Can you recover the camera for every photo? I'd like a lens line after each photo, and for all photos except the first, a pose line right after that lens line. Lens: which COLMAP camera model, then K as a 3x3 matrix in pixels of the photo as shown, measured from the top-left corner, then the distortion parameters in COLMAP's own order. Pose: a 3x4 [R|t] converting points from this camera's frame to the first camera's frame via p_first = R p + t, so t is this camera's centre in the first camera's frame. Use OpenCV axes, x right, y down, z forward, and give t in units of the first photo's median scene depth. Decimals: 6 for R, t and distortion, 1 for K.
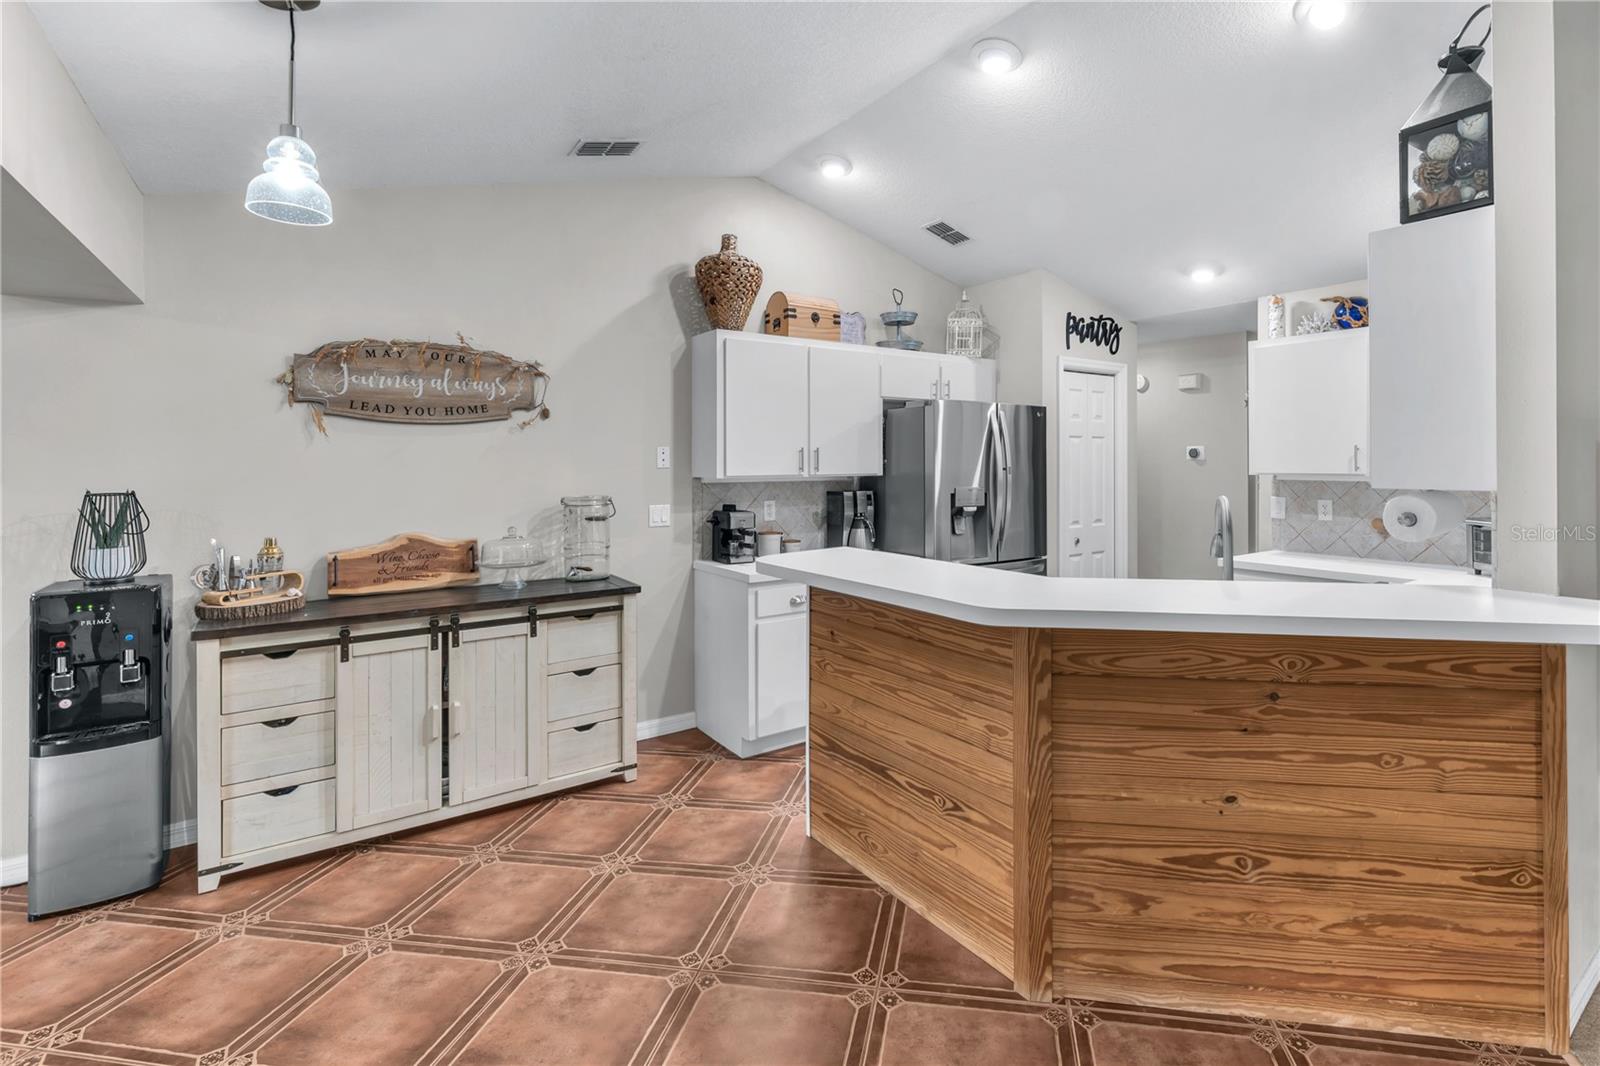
lens RADIAL K [[760.7, 0, 893.4], [0, 760.7, 461.4], [0, 0, 1]] dist [-0.000531, 0.000296]
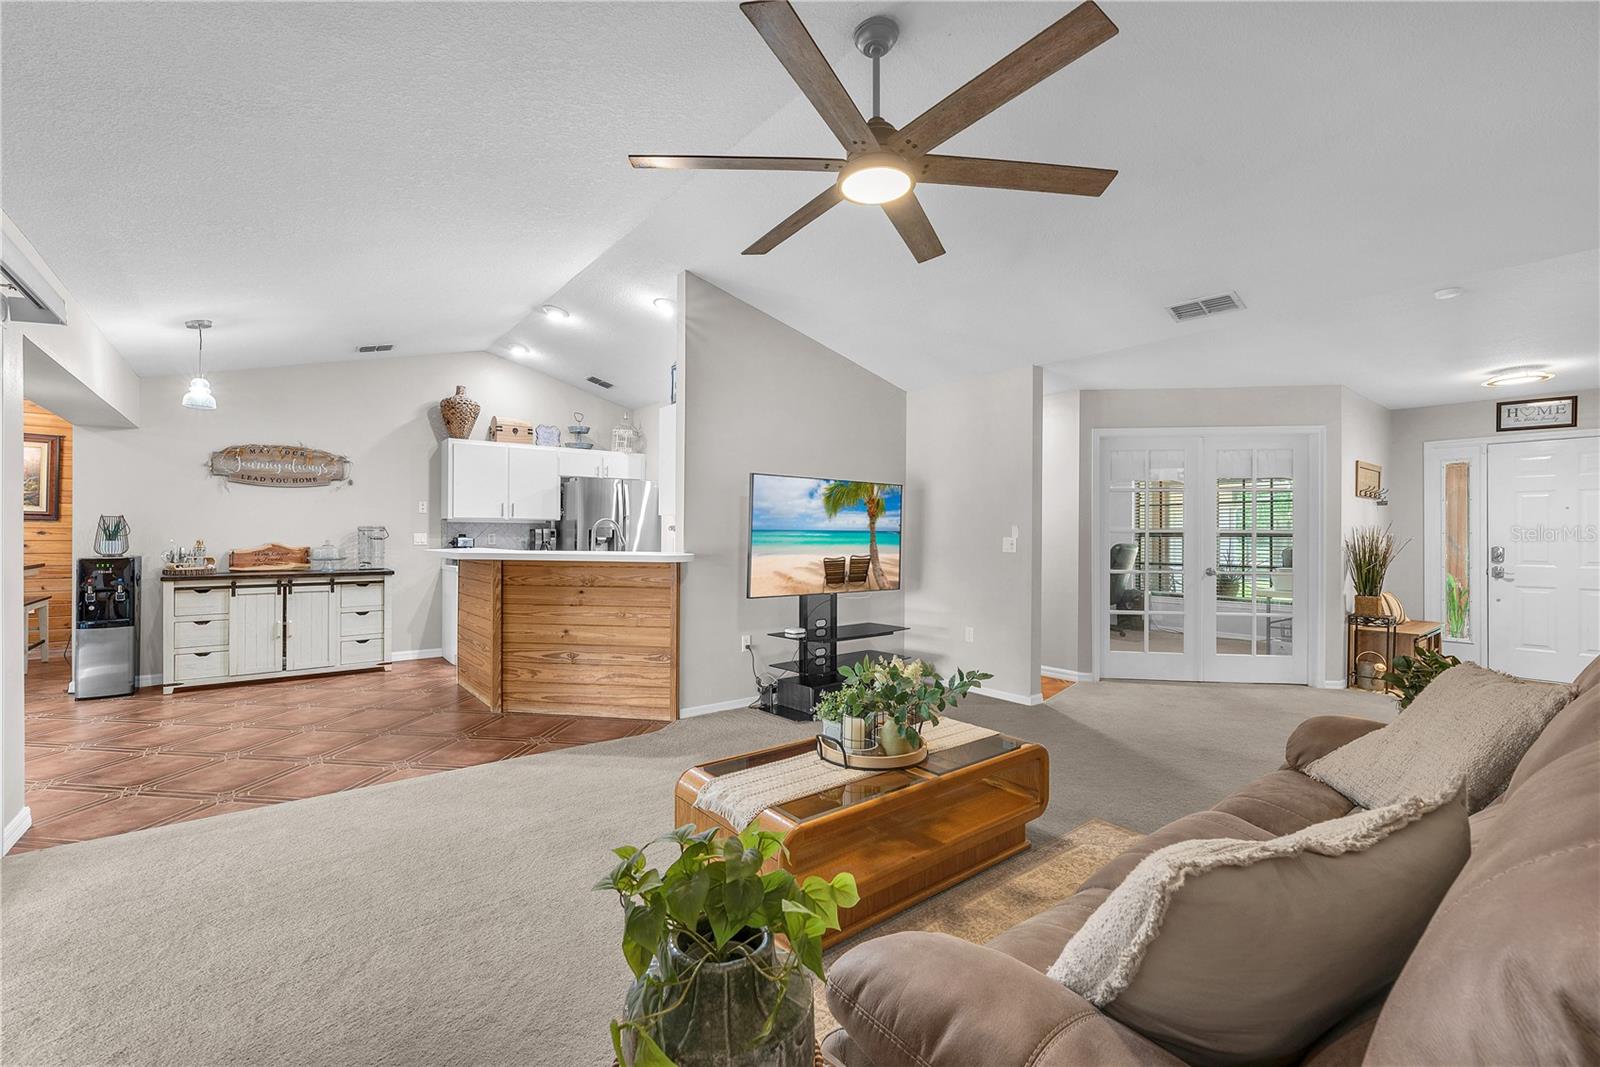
lens RADIAL K [[678.2, 0, 800.0], [0, 678.2, 533.5], [0, 0, 1]] dist [0.002955, 0.000661]
pose [[0.999928, 0.008270, 0.008745, 0.744469], [-0.008271, 0.999966, 0.000030, 0.062858], [-0.008745, -0.000102, 0.999962, -0.807686]]
